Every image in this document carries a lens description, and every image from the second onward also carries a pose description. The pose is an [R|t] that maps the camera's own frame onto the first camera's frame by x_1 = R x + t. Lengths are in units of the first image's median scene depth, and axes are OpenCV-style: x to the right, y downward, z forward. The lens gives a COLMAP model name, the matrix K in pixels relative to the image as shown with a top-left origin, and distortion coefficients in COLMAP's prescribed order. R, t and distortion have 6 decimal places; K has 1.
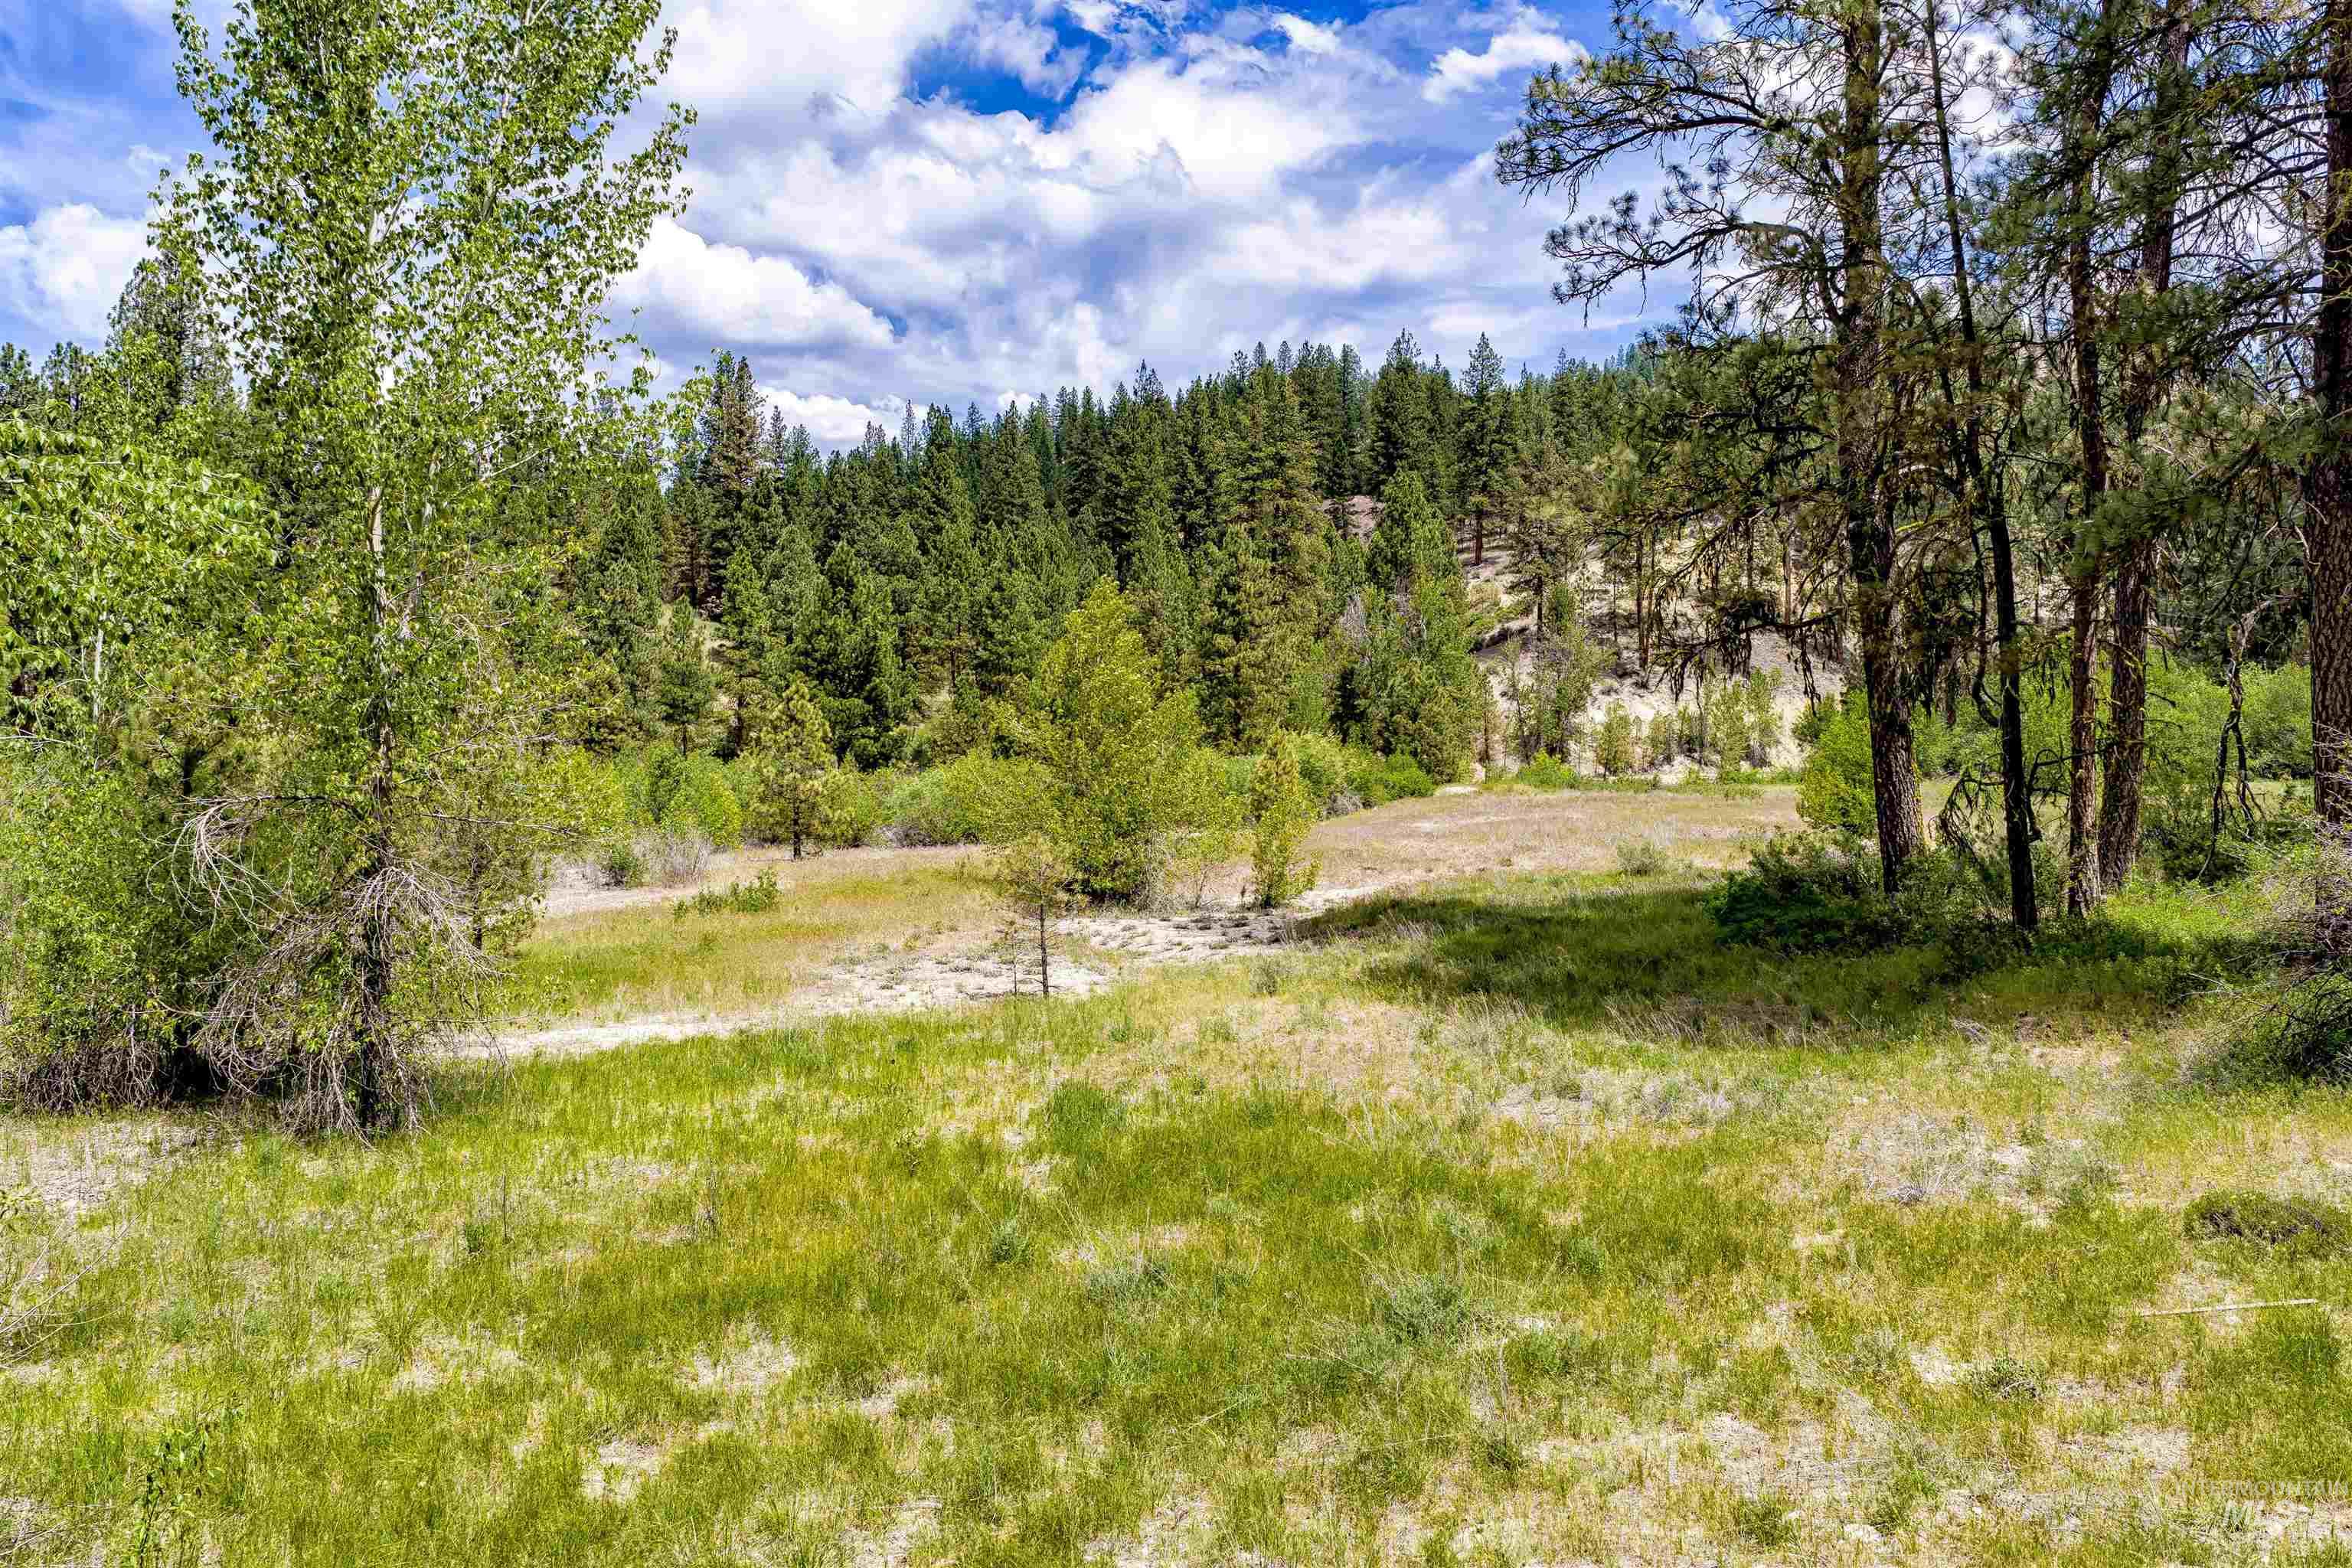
lens RADIAL K [[1953.1, 0, 1176.0], [0, 1953.1, 784.0], [0, 0, 1]] dist [0.008727, -0.016271]
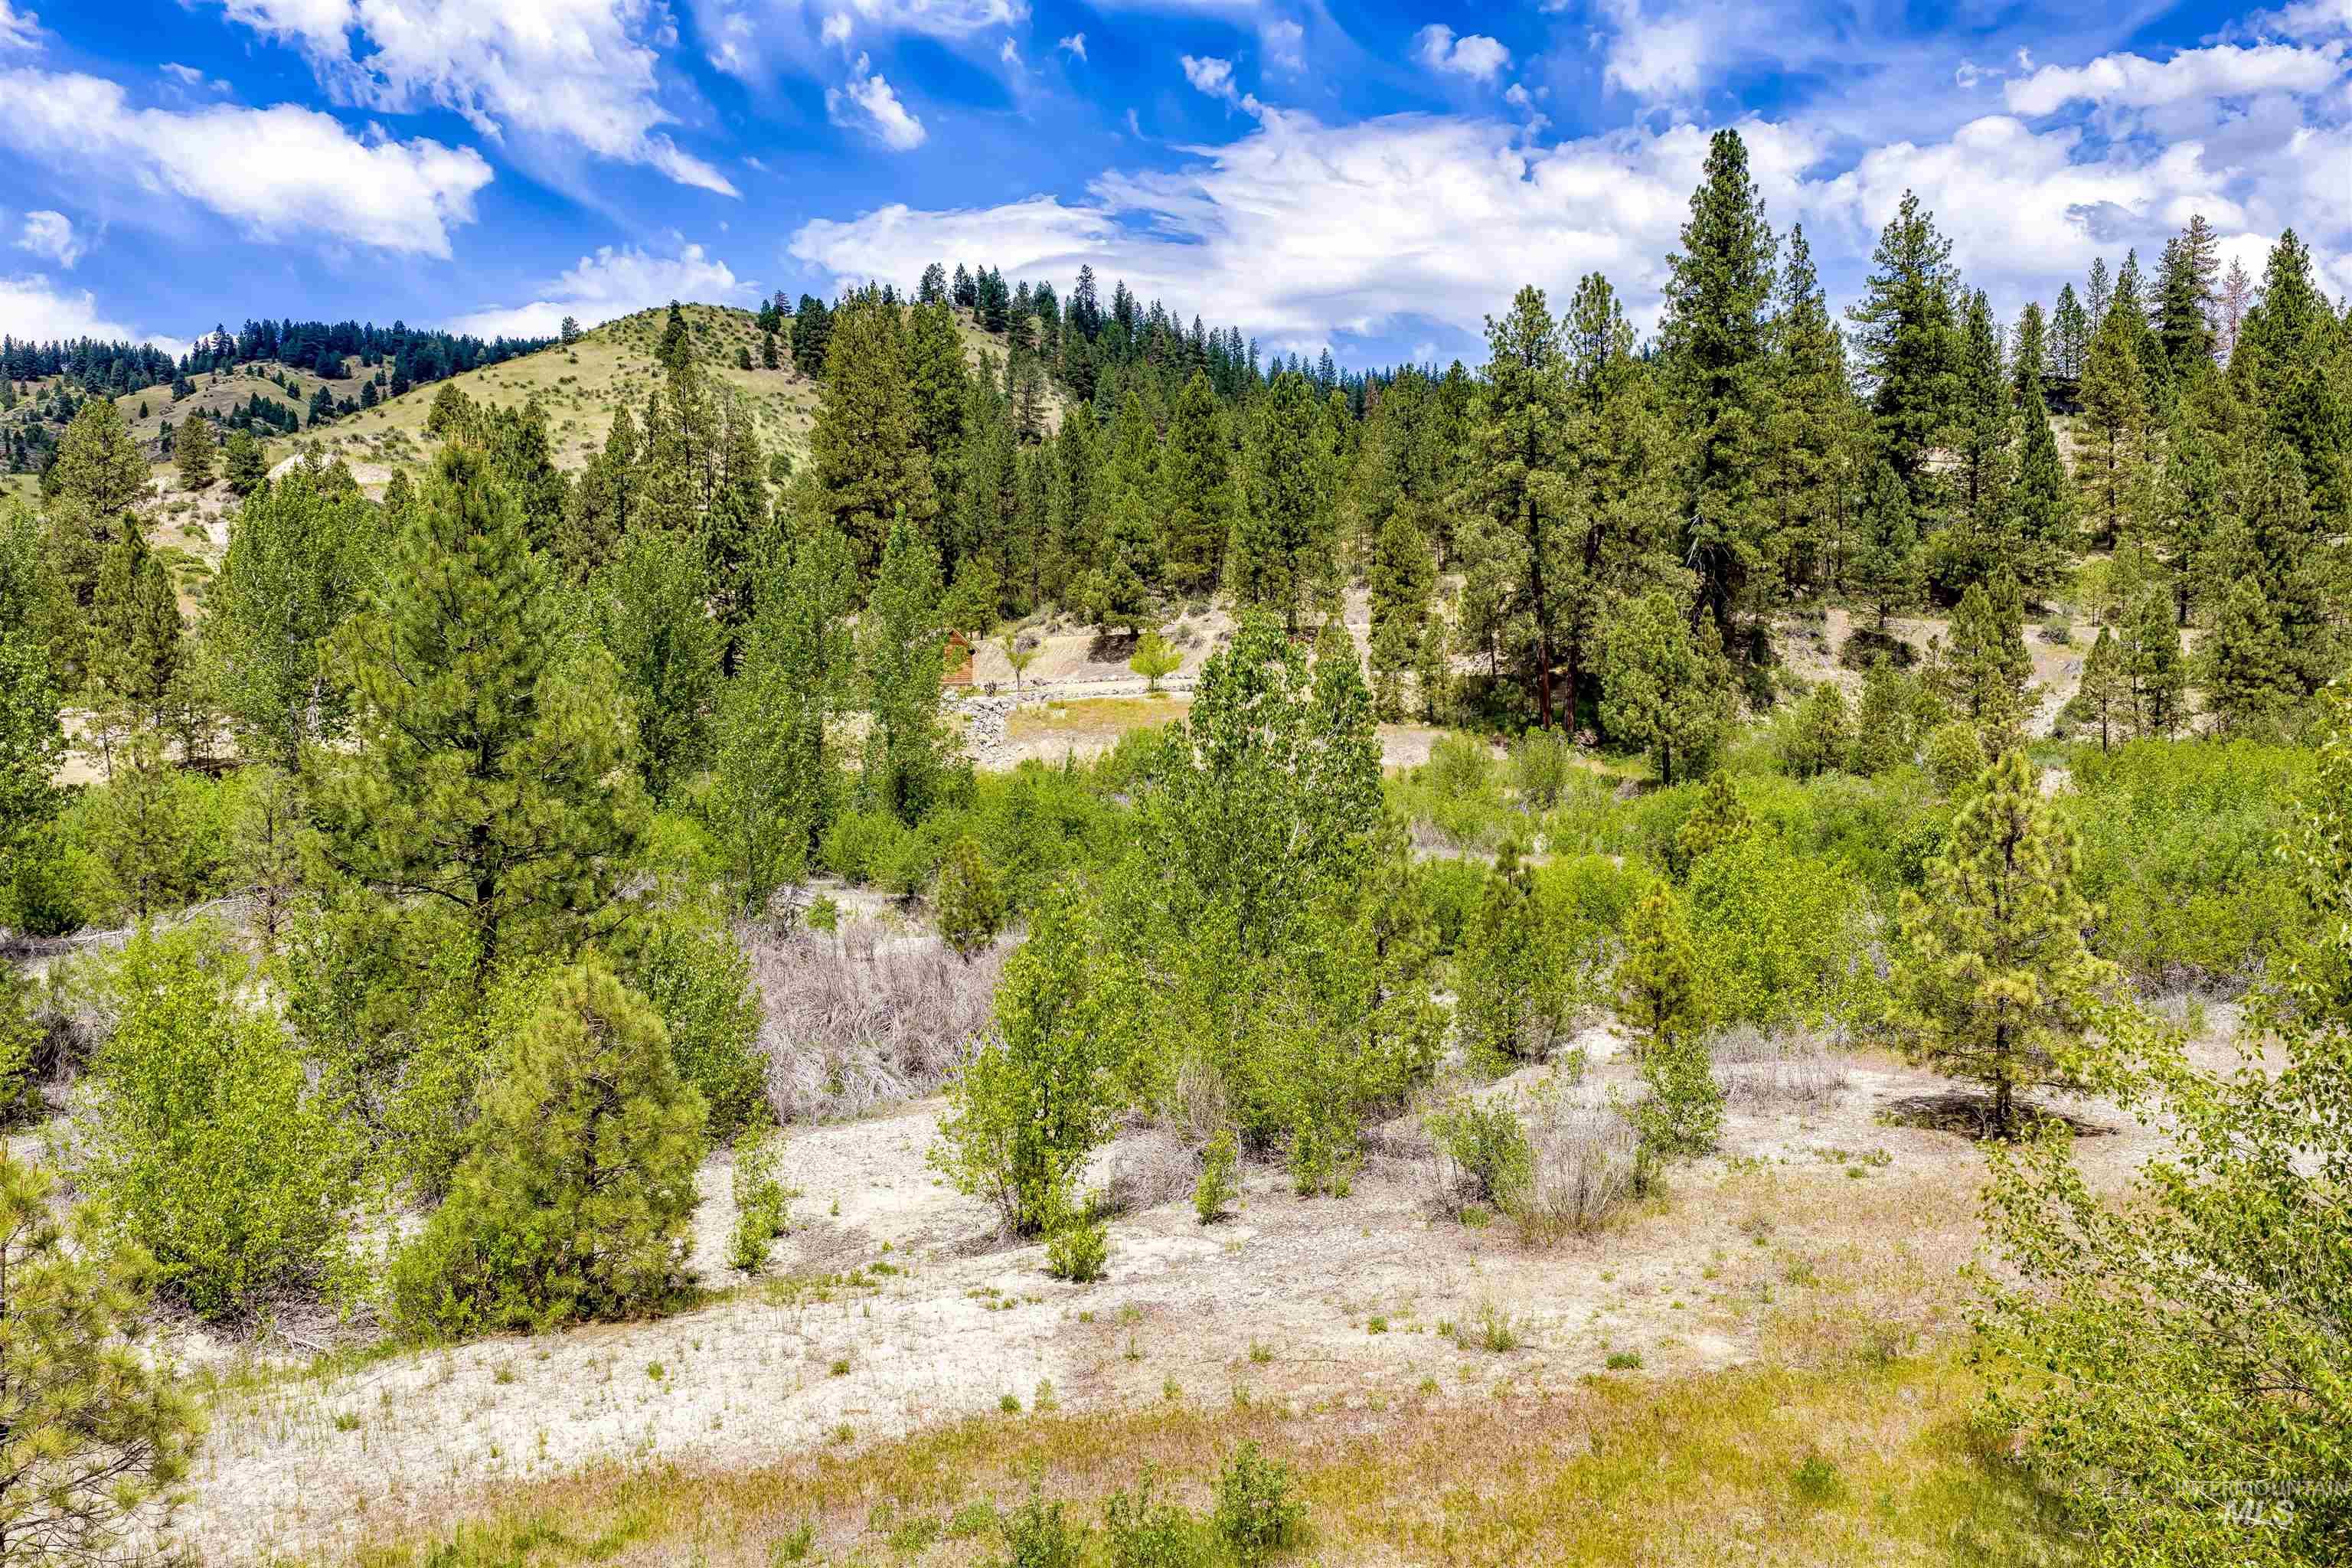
lens RADIAL K [[1899.2, 0, 1182.6], [0, 1899.2, 785.2], [0, 0, 1]] dist [0.001079, 0.002219]
pose [[0.623238, 0.028262, -0.781521, 0.013427], [0.013427, 0.998813, 0.046827, -0.022579], [0.781917, -0.039678, 0.622119, 0.204239]]
